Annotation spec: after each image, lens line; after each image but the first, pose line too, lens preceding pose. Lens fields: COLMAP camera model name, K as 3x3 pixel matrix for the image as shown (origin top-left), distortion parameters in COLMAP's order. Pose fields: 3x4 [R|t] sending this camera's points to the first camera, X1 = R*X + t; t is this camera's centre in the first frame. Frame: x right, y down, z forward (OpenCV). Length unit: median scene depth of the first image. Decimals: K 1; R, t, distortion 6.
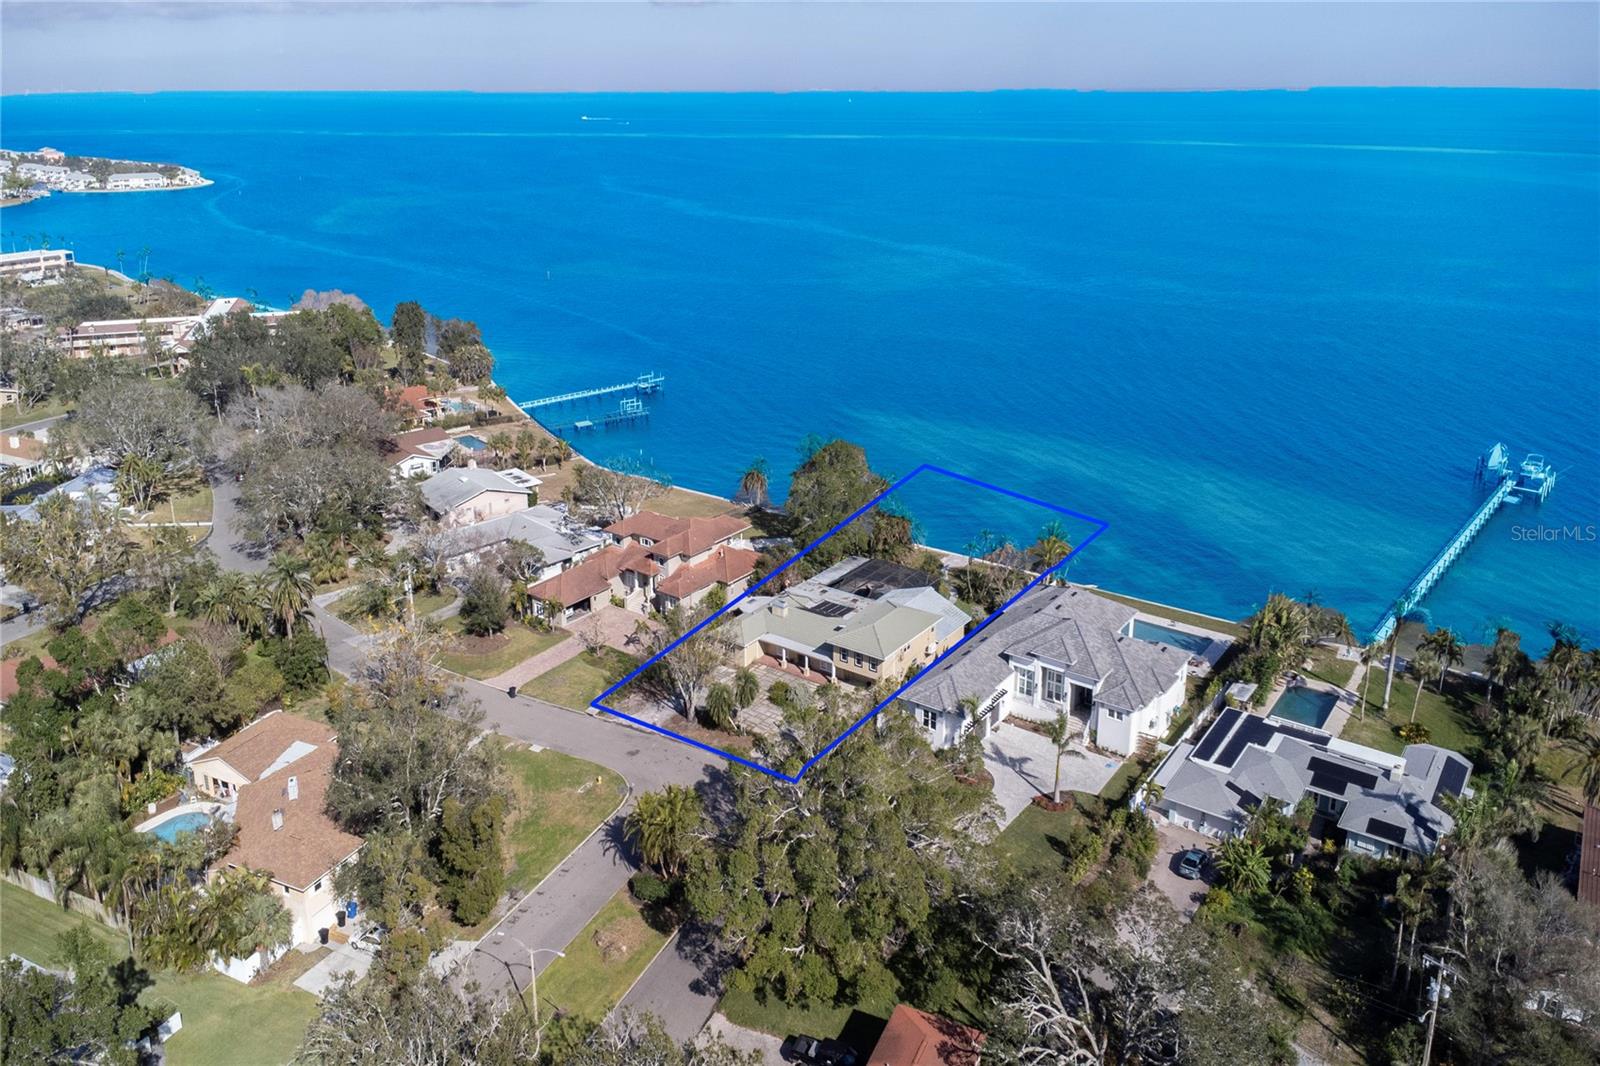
lens RADIAL K [[1178.0, 0, 805.3], [0, 1178.0, 393.3], [0, 0, 1]] dist [0.005884, 0.000004]
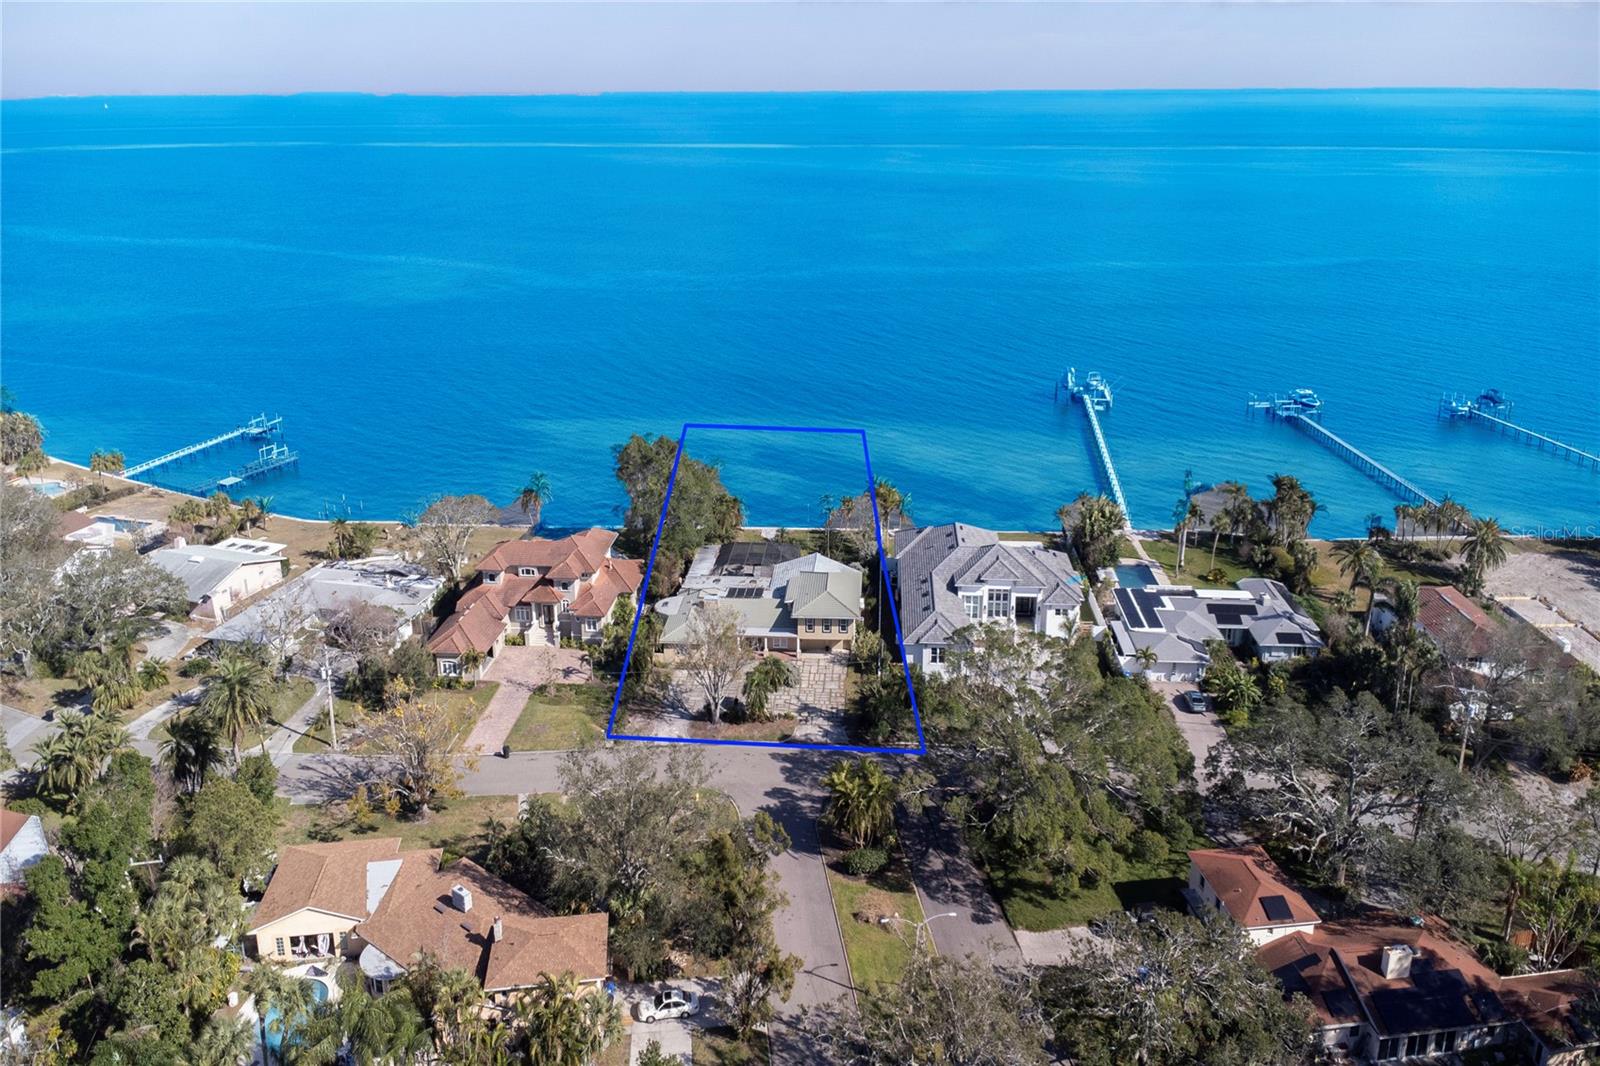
lens RADIAL K [[1178.0, 0, 805.3], [0, 1178.0, 393.3], [0, 0, 1]] dist [0.005884, 0.000004]
pose [[0.847007, -0.132925, 0.514695, -0.409624], [0.134331, 0.990329, 0.034701, -0.016343], [-0.514329, 0.039748, 0.856671, 0.082716]]
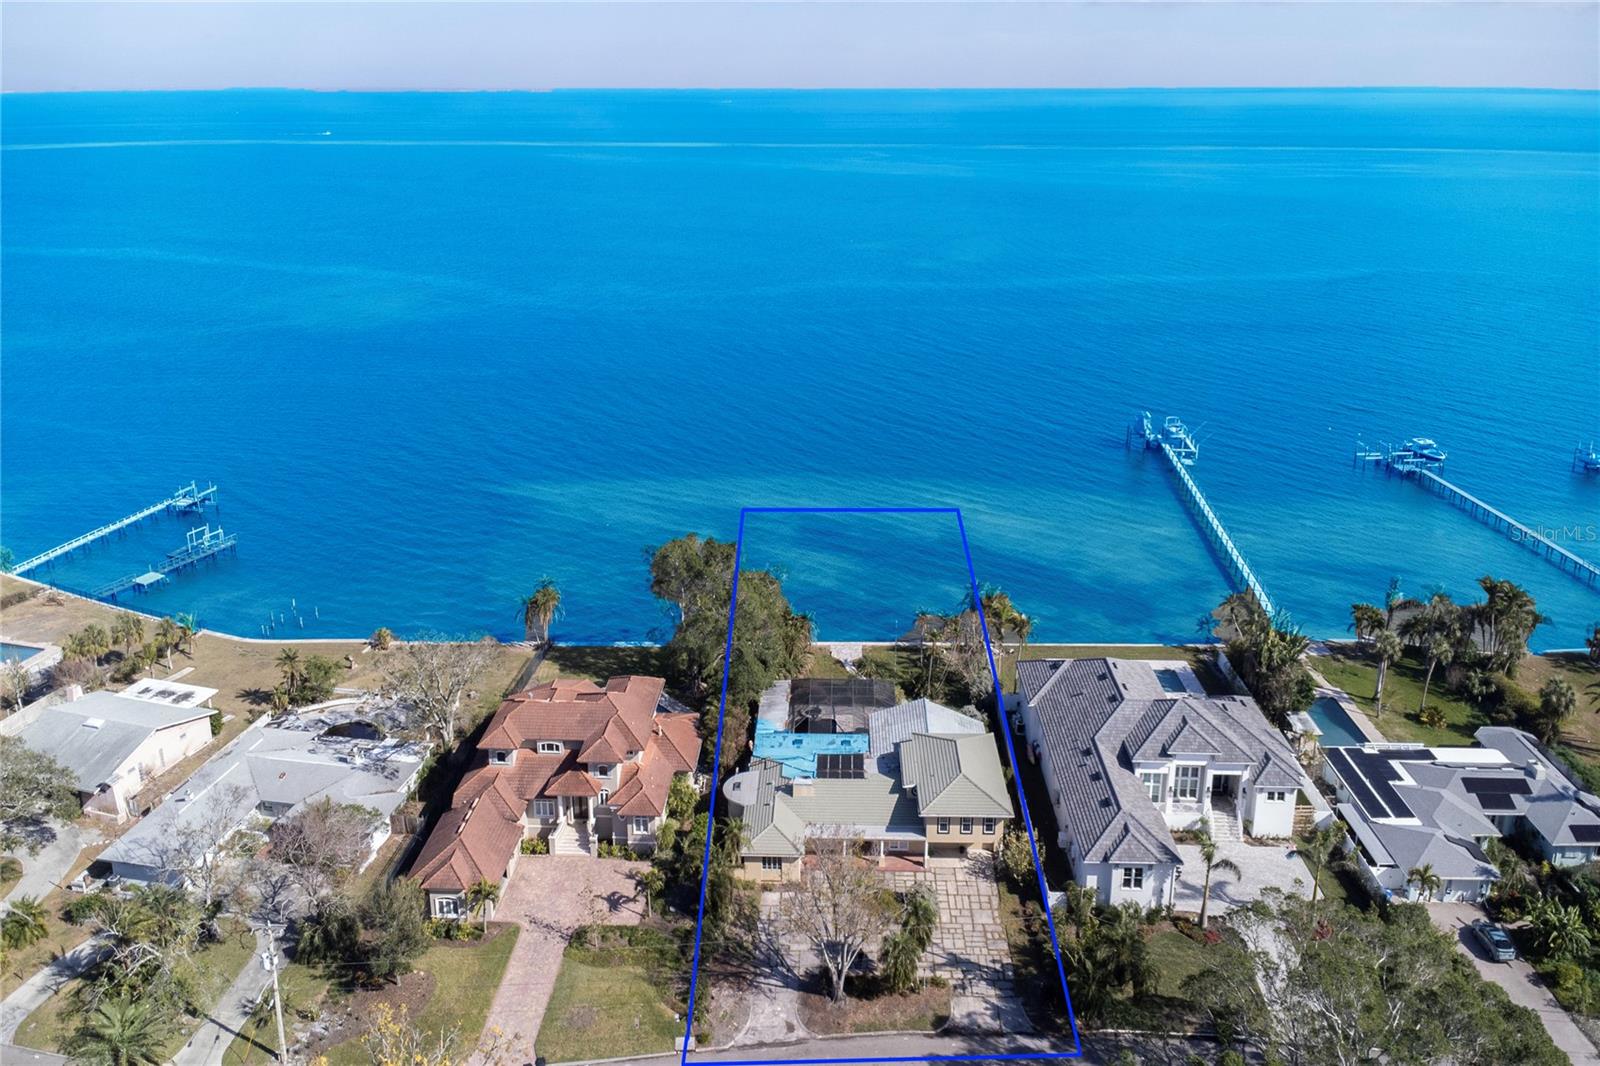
lens RADIAL K [[1172.5, 0, 803.9], [0, 1172.5, 408.5], [0, 0, 1]] dist [0.044343, -0.060316]
pose [[0.827458, -0.146003, 0.542214, -0.355204], [0.139408, 0.988788, 0.053505, -0.084383], [-0.543947, 0.031316, 0.838535, 0.338743]]
